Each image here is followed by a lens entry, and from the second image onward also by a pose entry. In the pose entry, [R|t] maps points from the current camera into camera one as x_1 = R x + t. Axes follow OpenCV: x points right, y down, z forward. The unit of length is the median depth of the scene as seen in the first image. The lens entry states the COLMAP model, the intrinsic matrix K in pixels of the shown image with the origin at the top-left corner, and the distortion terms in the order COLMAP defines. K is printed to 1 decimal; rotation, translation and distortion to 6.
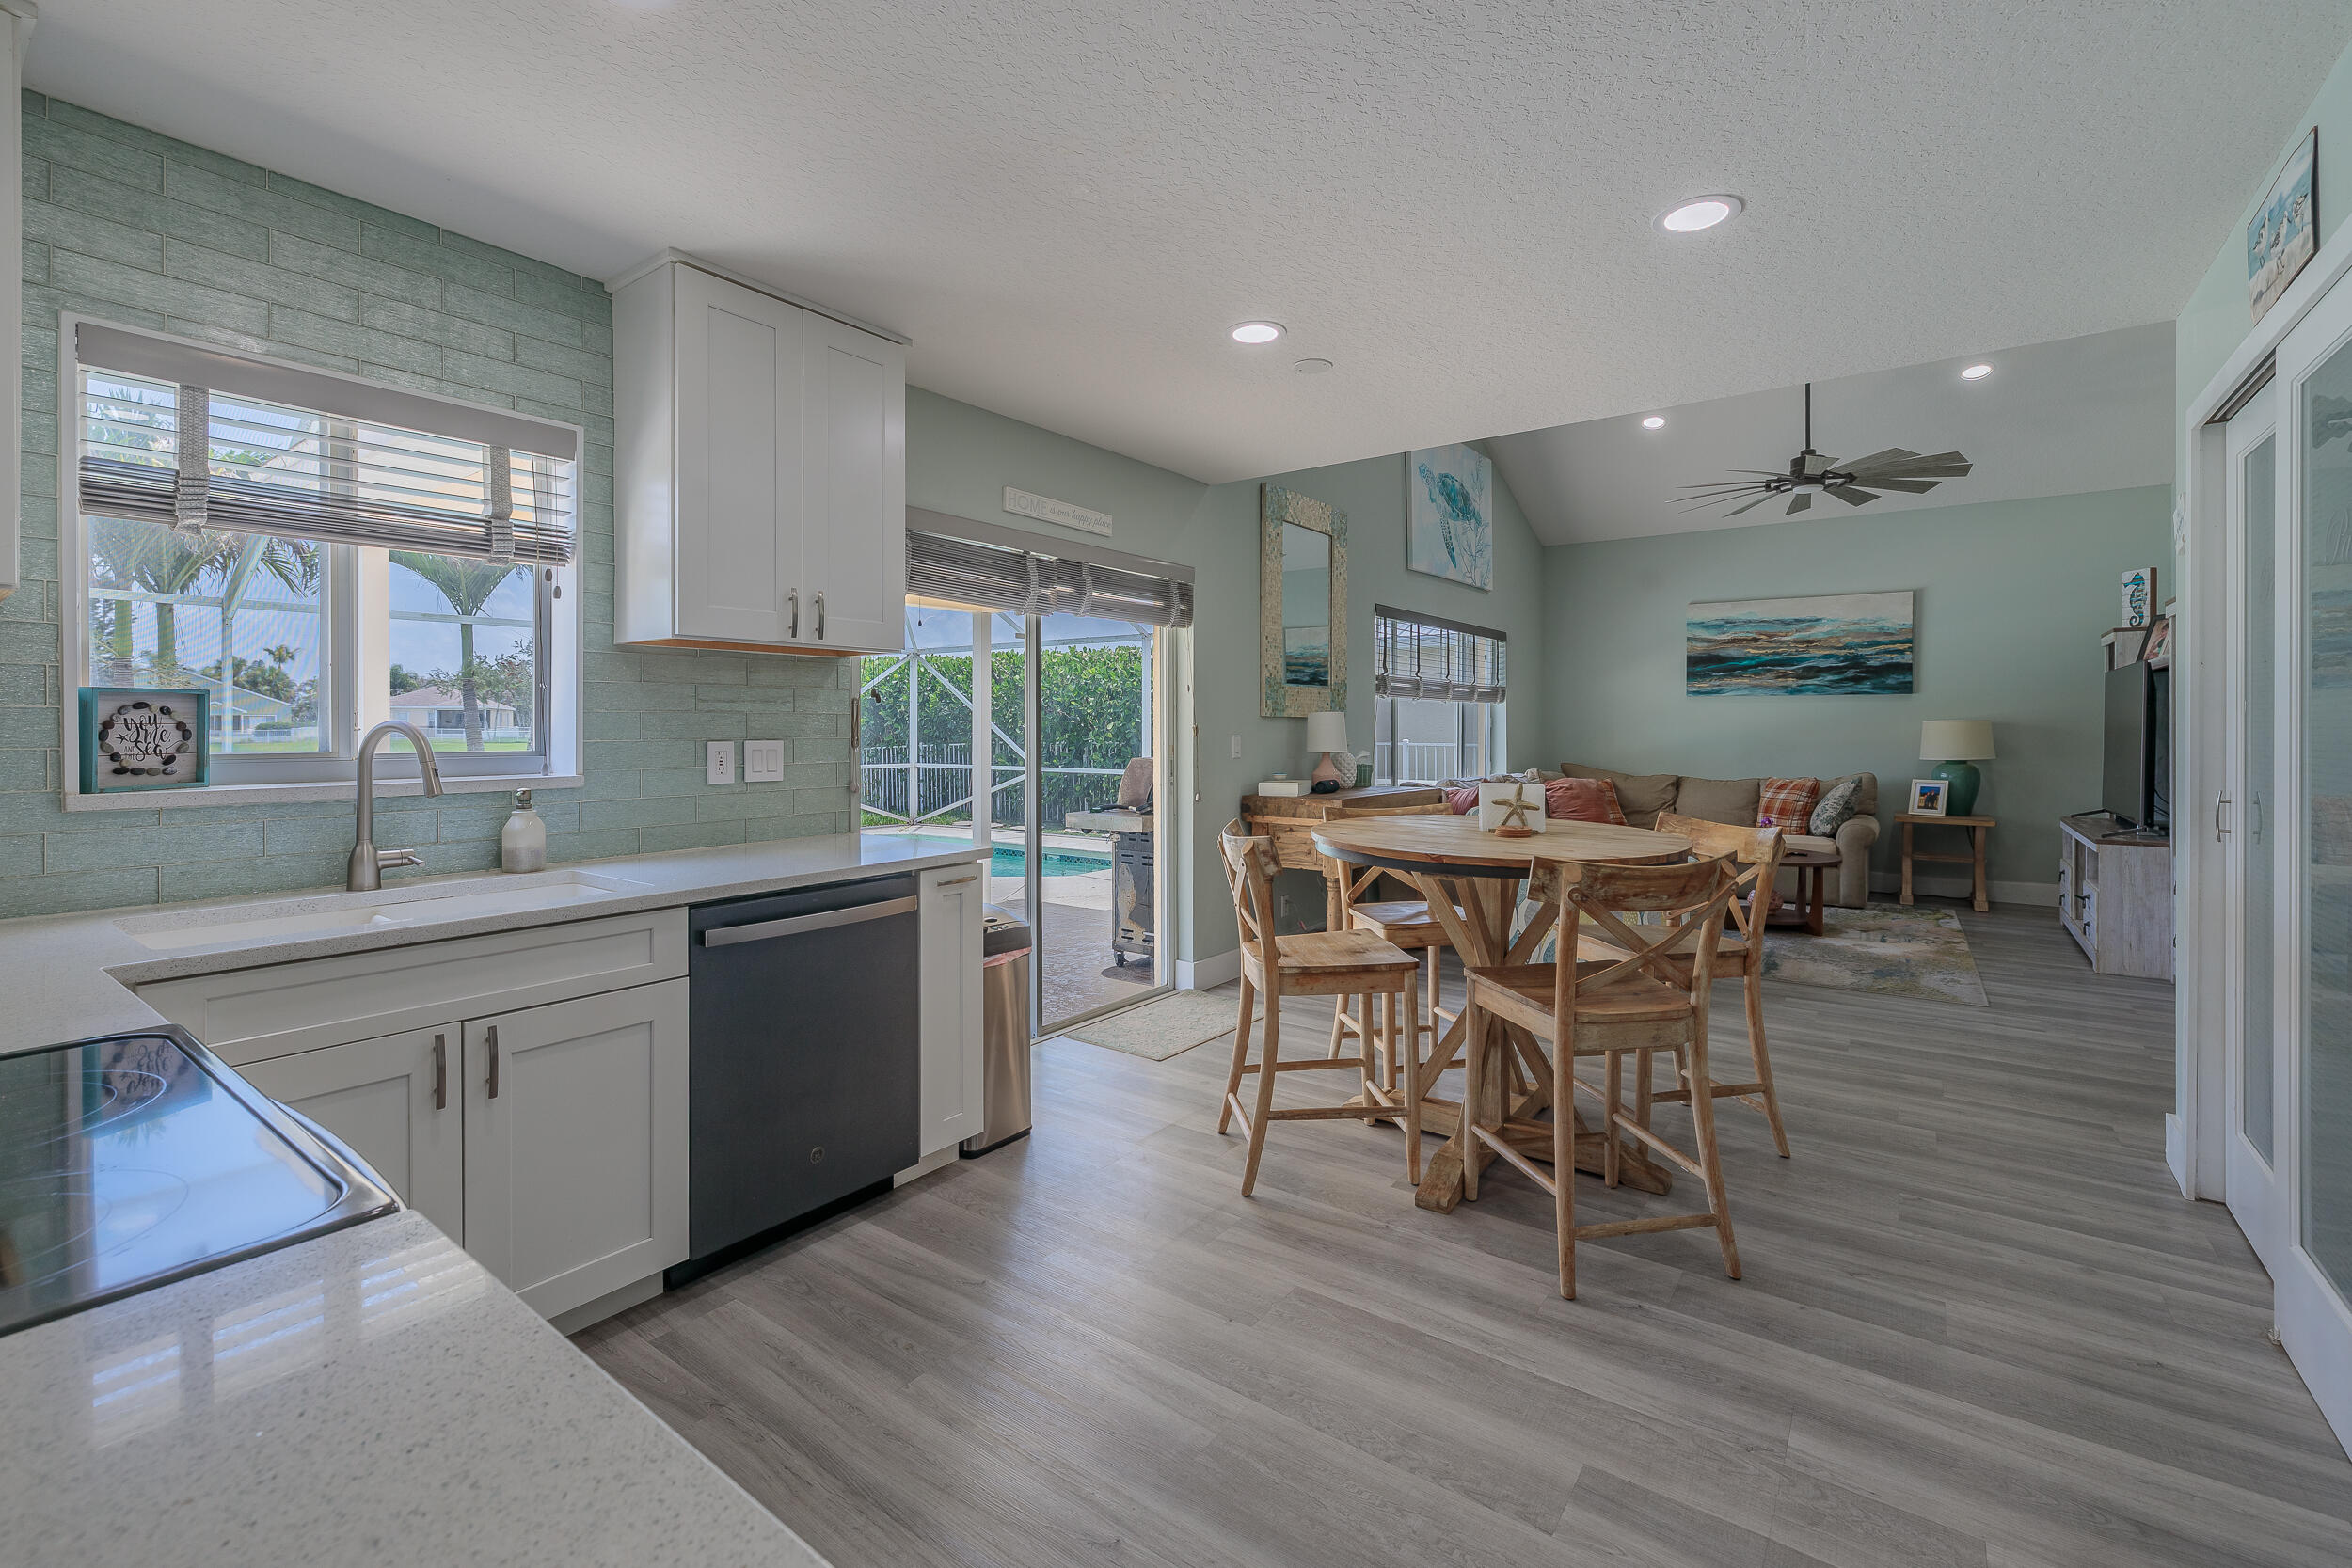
lens RADIAL K [[1021.7, 0, 1194.3], [0, 1021.7, 719.8], [0, 0, 1]] dist [0.000665, 0.000275]
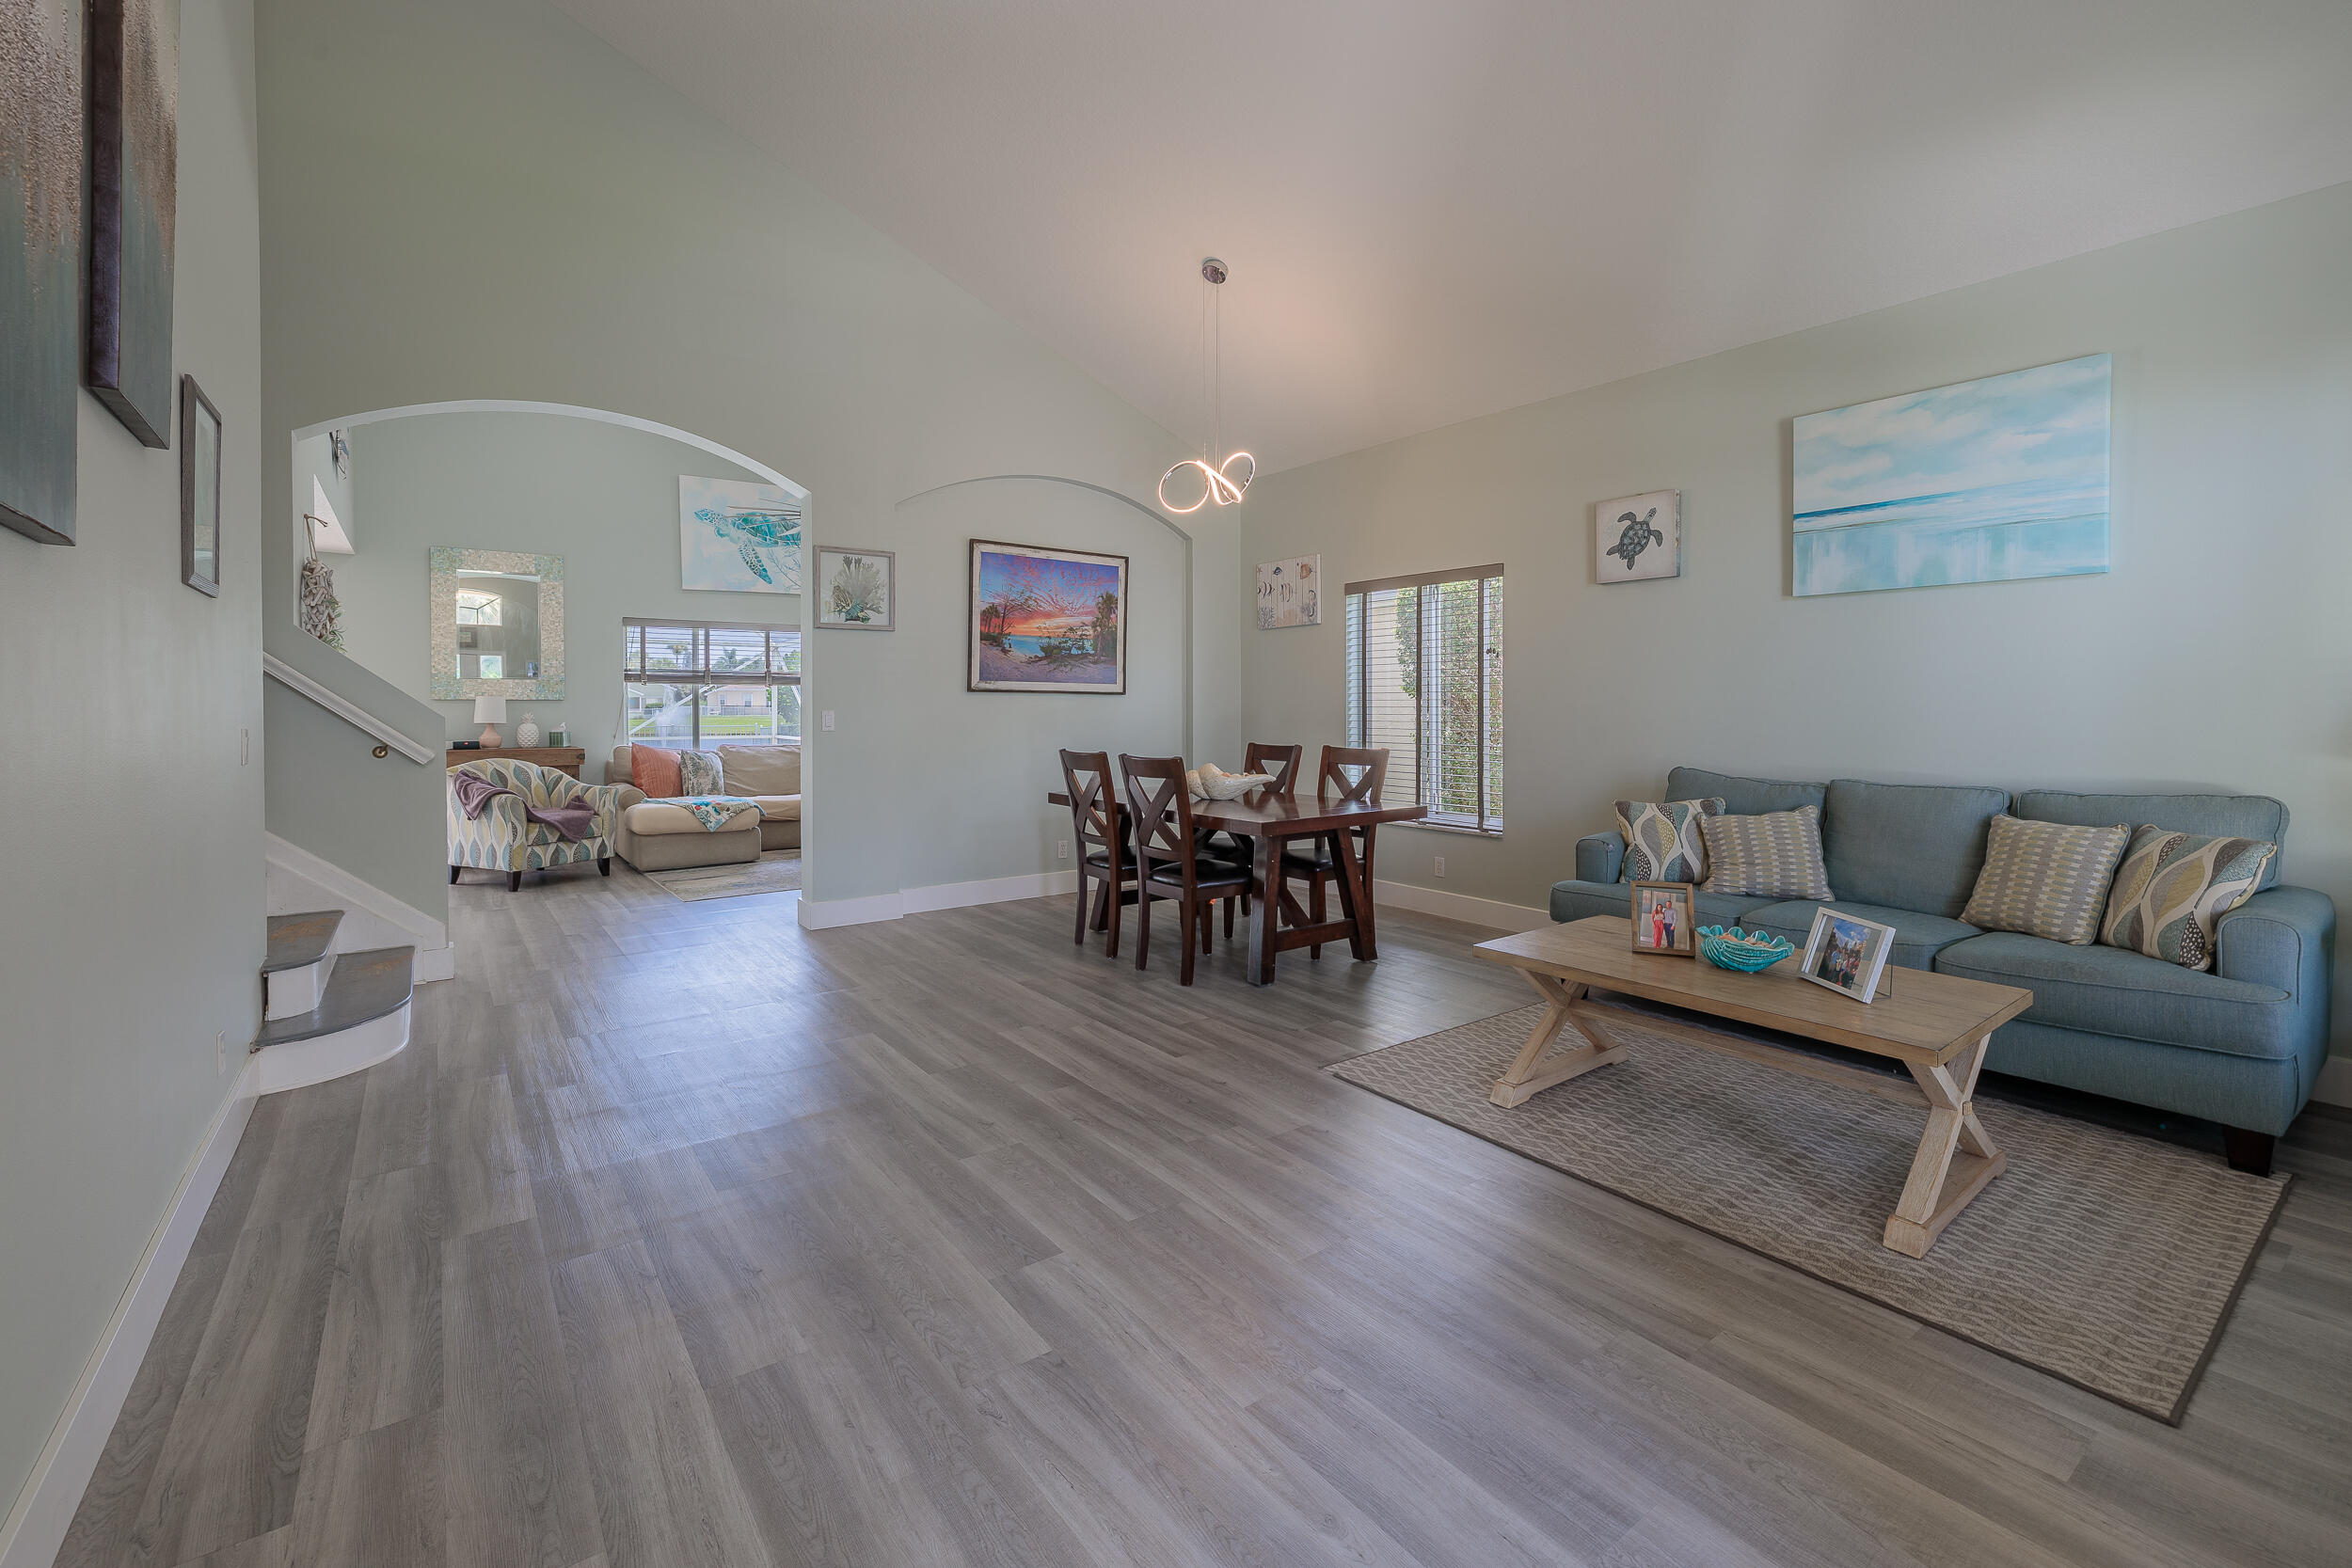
lens RADIAL K [[1016.4, 0, 1171.4], [0, 1016.4, 717.5], [0, 0, 1]] dist [0.001260, -0.000765]
pose [[0.949742, 0.001308, -0.313030, 1.241933], [0.003959, 0.999861, 0.016188, 0.002878], [0.313008, -0.016614, 0.949605, -0.079771]]
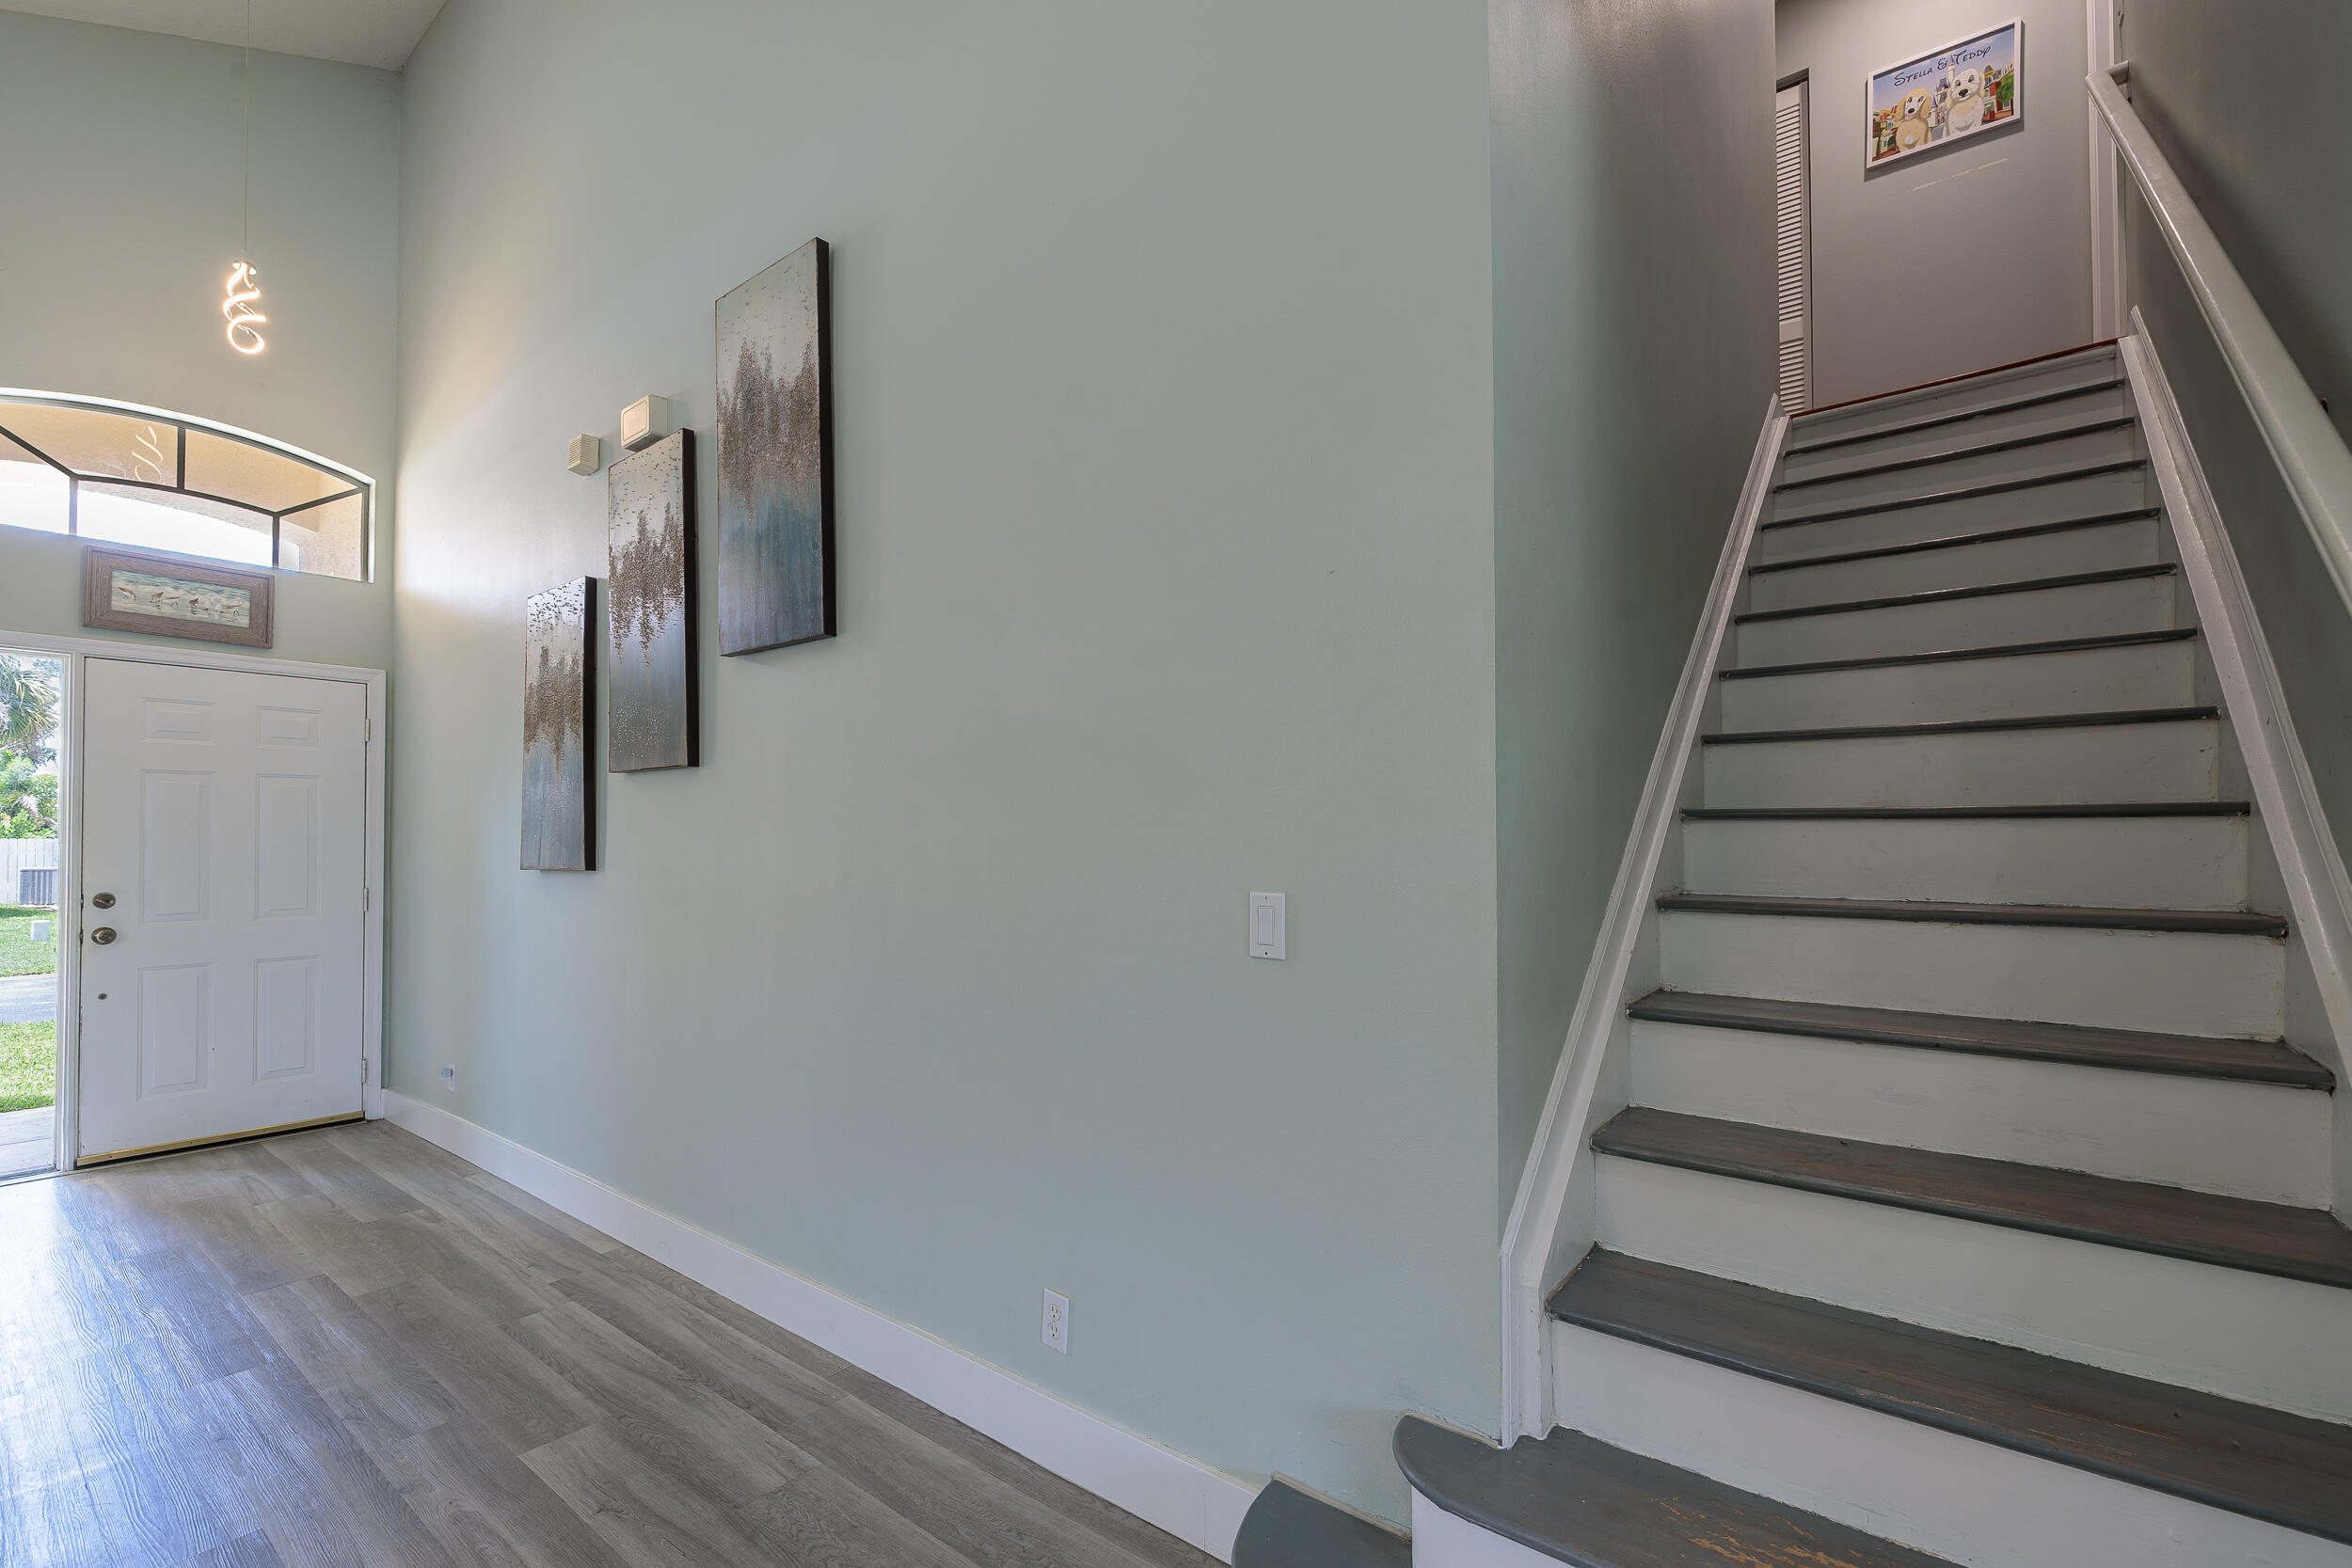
lens RADIAL K [[1019.3, 0, 1154.2], [0, 1019.3, 822.4], [0, 0, 1]] dist [-0.001363, 0.000571]
pose [[-0.998644, 0.005938, 0.051729, 0.706705], [0.004730, 0.999714, -0.023448, 0.001001], [-0.051853, -0.023172, -0.998386, 0.491186]]
